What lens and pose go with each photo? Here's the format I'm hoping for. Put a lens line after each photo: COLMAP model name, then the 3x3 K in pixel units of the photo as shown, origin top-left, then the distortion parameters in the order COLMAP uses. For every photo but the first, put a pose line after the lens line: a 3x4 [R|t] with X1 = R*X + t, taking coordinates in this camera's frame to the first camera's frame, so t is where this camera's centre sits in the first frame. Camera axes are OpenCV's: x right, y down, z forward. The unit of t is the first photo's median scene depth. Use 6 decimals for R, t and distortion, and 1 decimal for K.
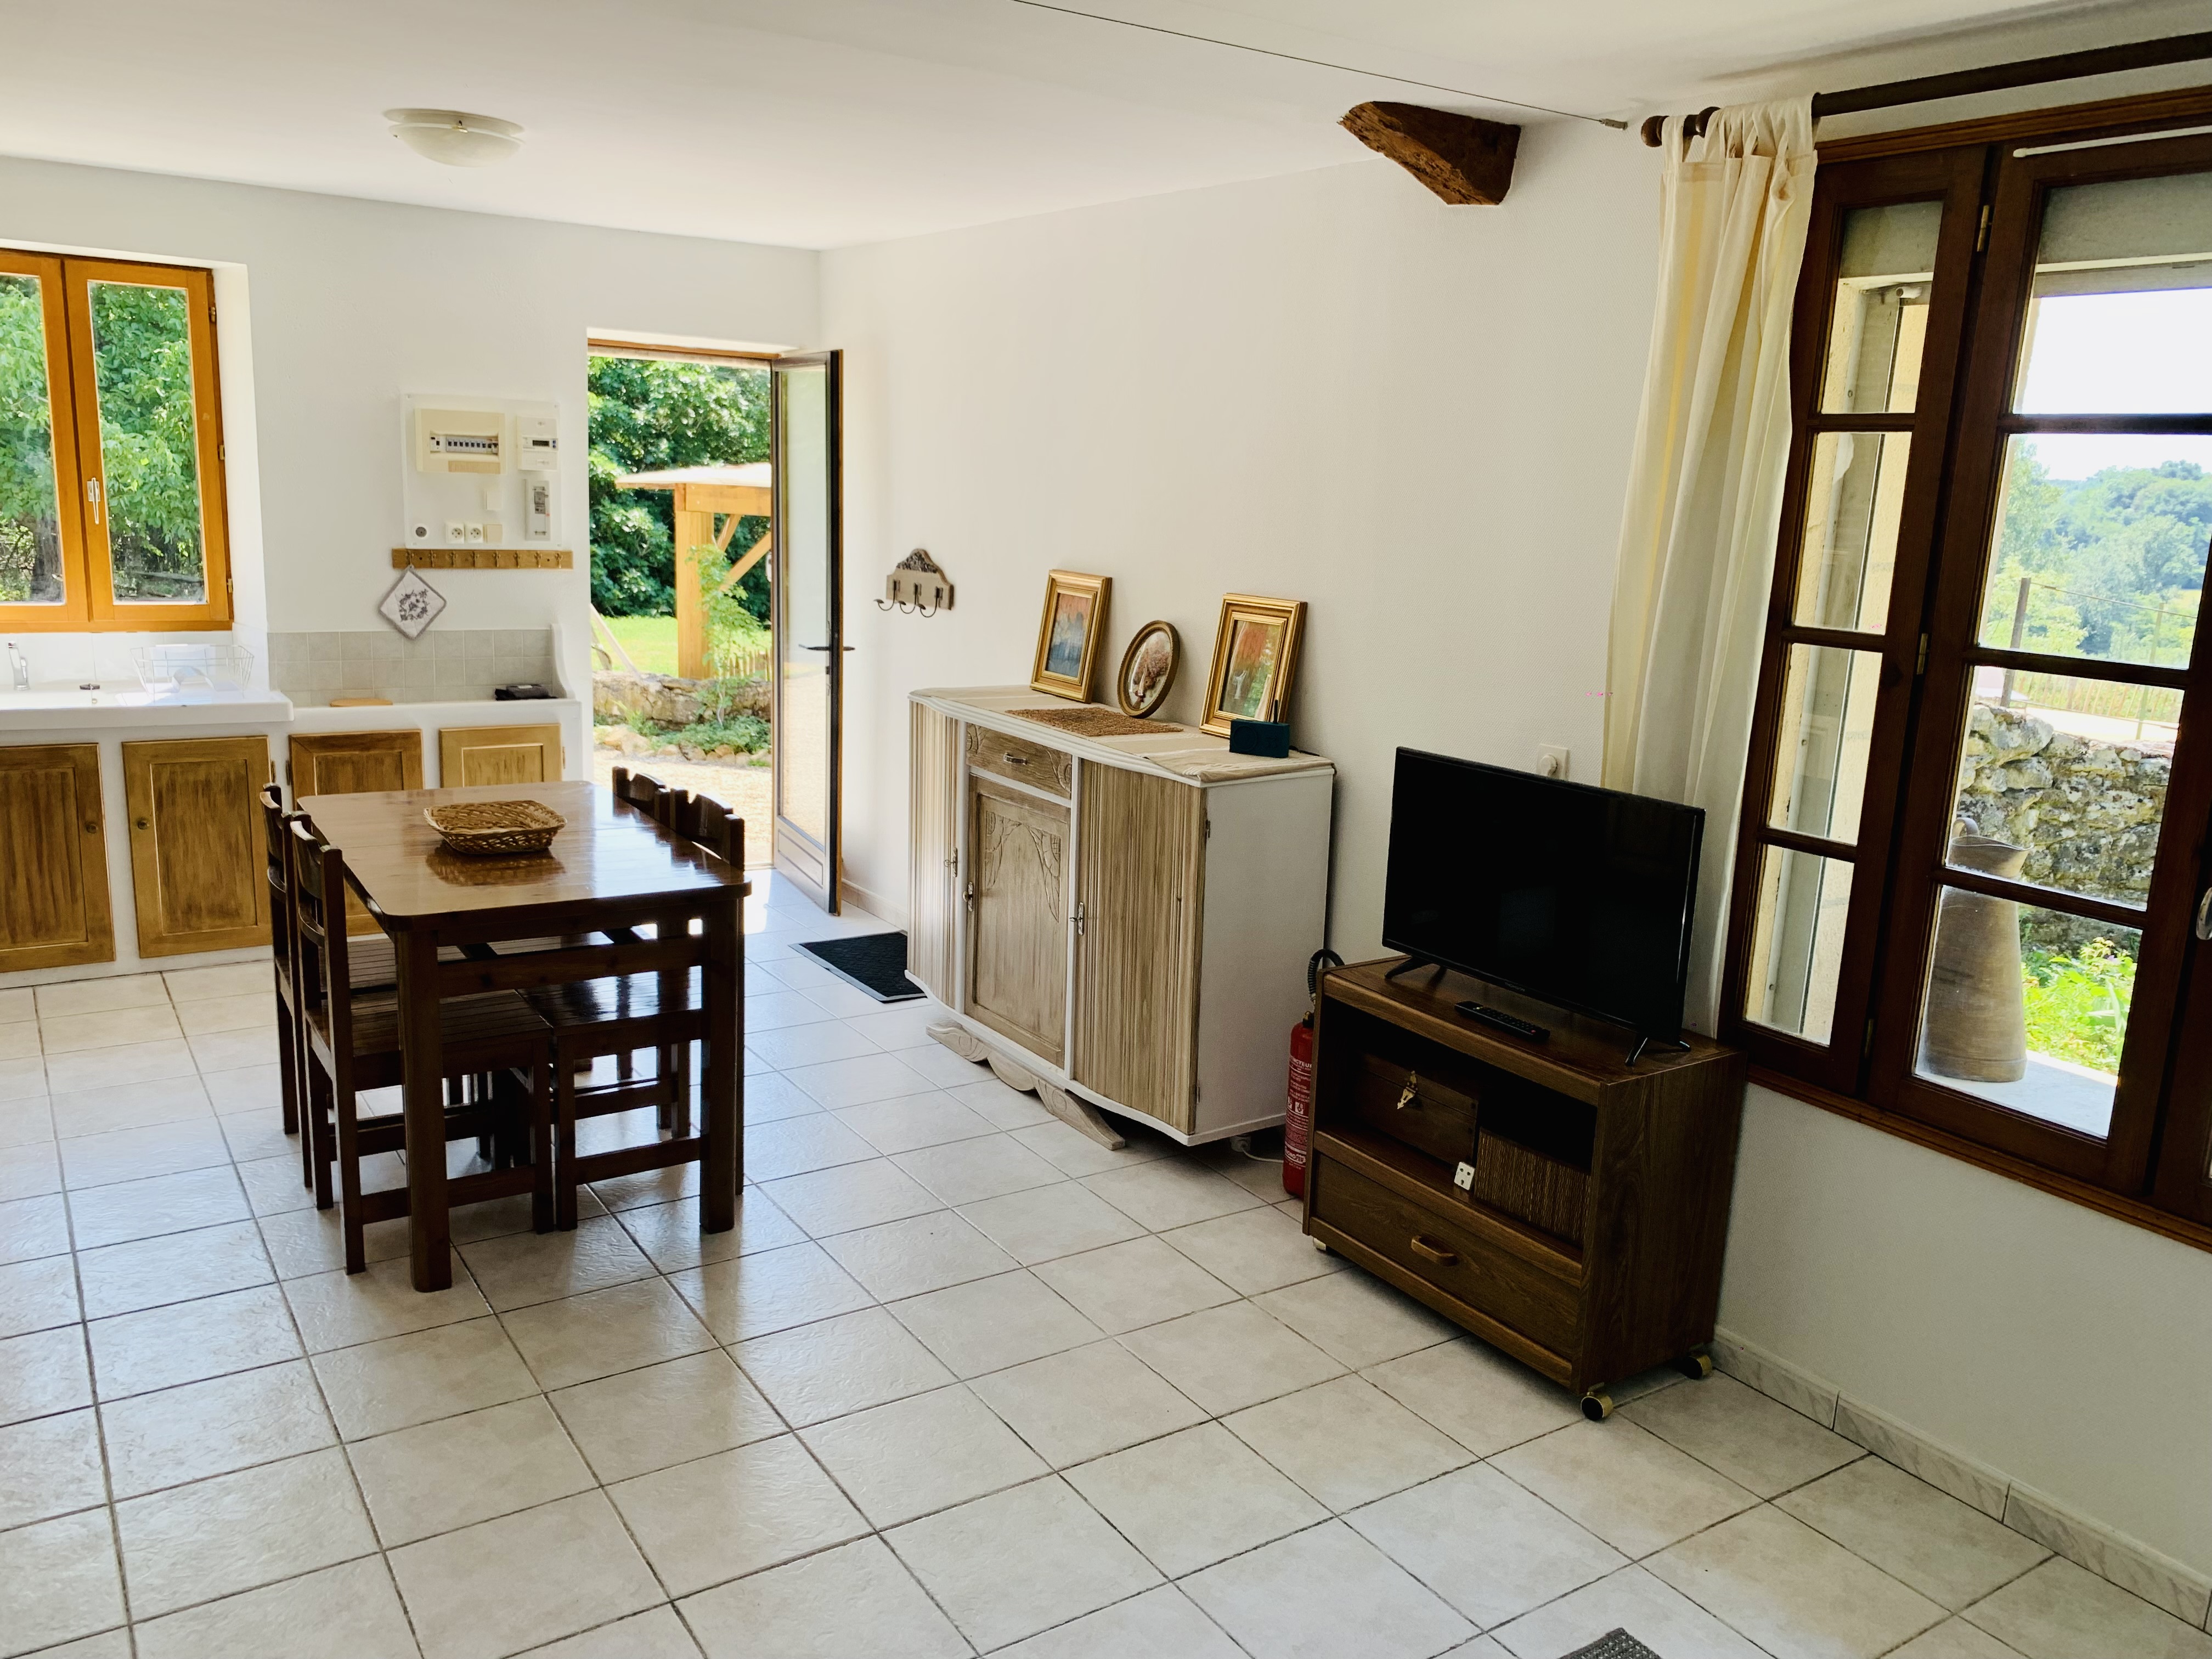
lens RADIAL K [[1672.0, 0, 1114.5], [0, 1672.0, 827.5], [0, 0, 1]] dist [0.031156, -0.017283]
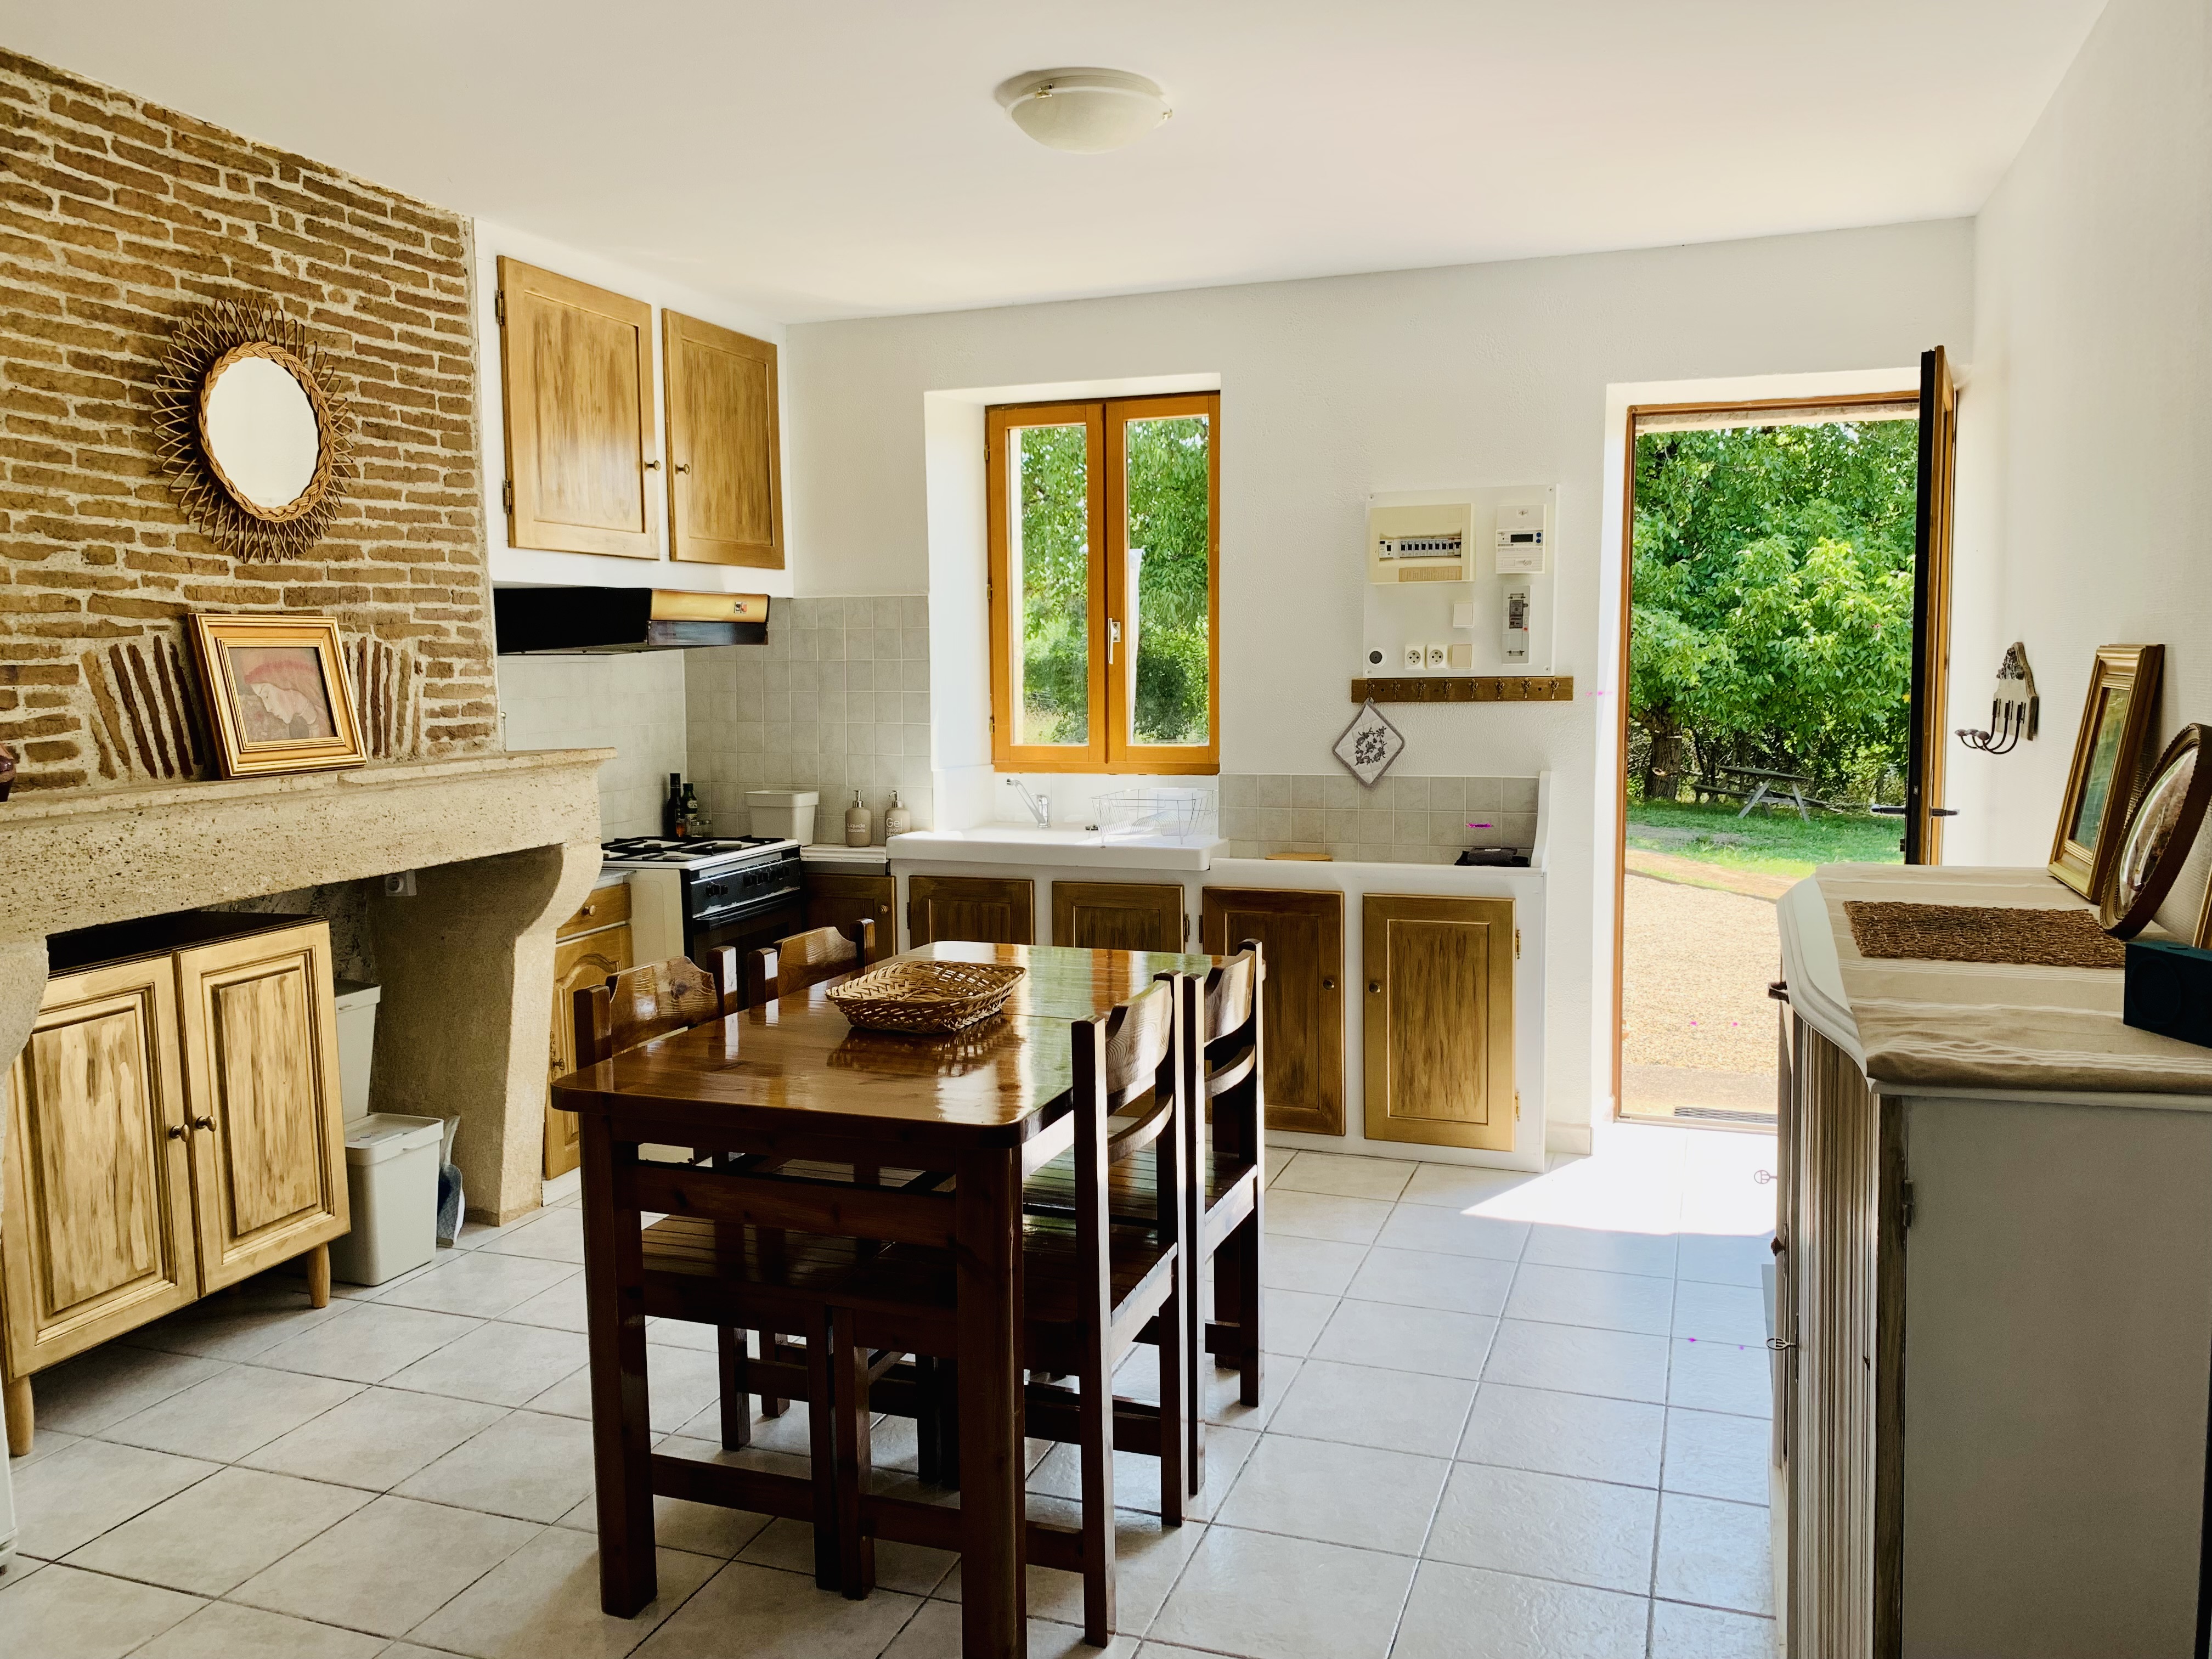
lens RADIAL K [[1672.0, 0, 1089.8], [0, 1672.0, 884.2], [0, 0, 1]] dist [0.031156, -0.017283]
pose [[0.587561, 0.057977, -0.807100, 0.178838], [-0.128504, 0.991458, -0.022329, -0.027126], [0.798911, 0.116836, 0.589992, 0.404833]]
